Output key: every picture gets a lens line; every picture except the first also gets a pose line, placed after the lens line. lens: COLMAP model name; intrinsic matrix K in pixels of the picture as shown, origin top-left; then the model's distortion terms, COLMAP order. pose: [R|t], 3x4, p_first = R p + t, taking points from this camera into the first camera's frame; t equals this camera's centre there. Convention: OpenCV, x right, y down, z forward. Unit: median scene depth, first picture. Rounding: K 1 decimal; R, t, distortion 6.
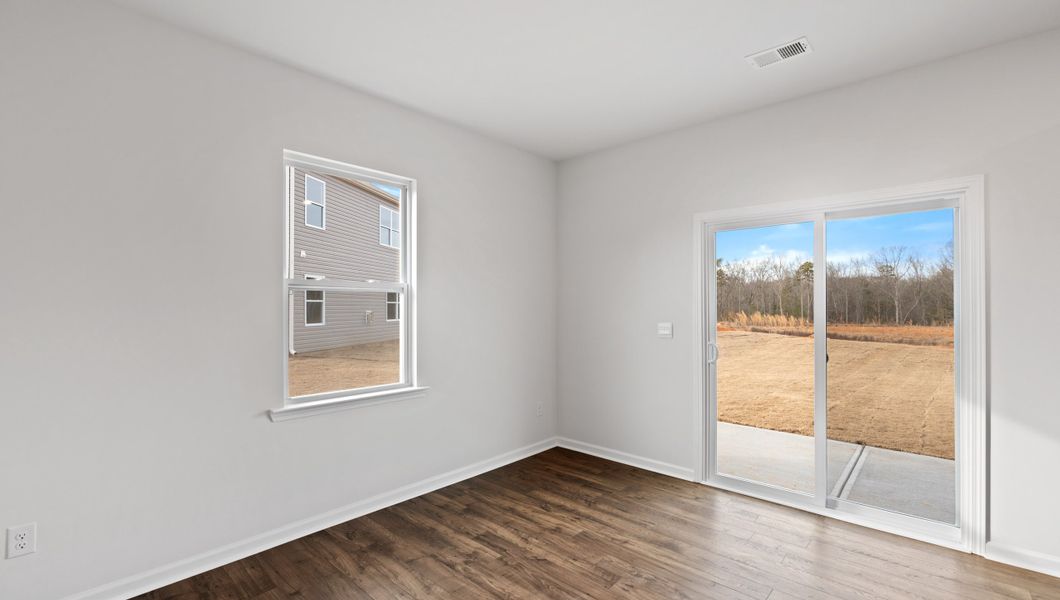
lens RADIAL K [[462.0, 0, 532.0], [0, 462.0, 305.3], [0, 0, 1]] dist [-0.008022, -0.000069]
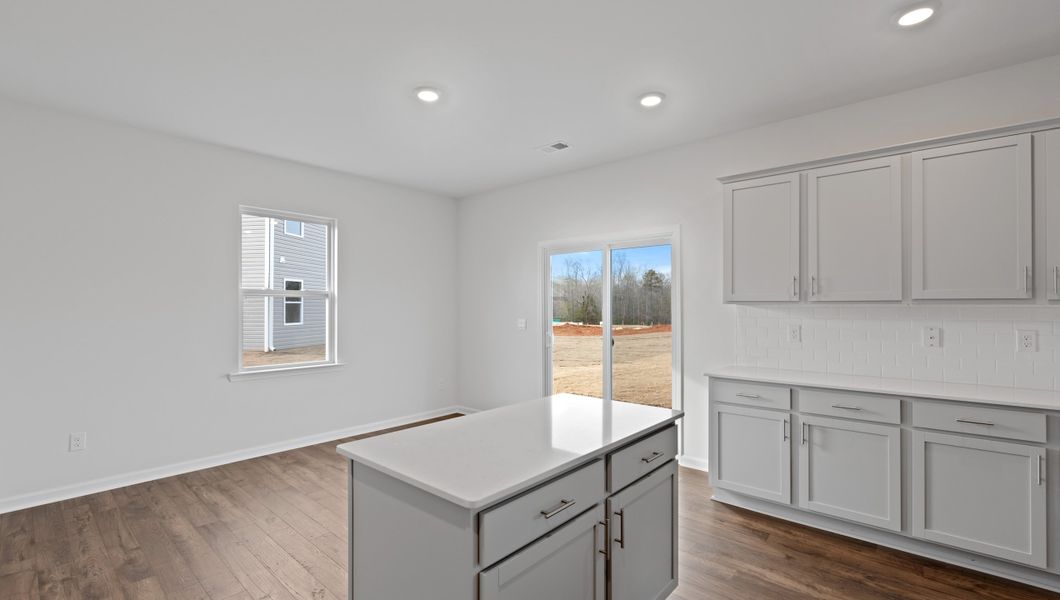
lens RADIAL K [[462.0, 0, 532.5], [0, 462.0, 302.4], [0, 0, 1]] dist [-0.008022, -0.000069]
pose [[0.999871, -0.000177, 0.016048, 0.334692], [0.000313, 0.999964, -0.008424, -0.000066], [-0.016046, 0.008428, 0.999836, -0.444205]]
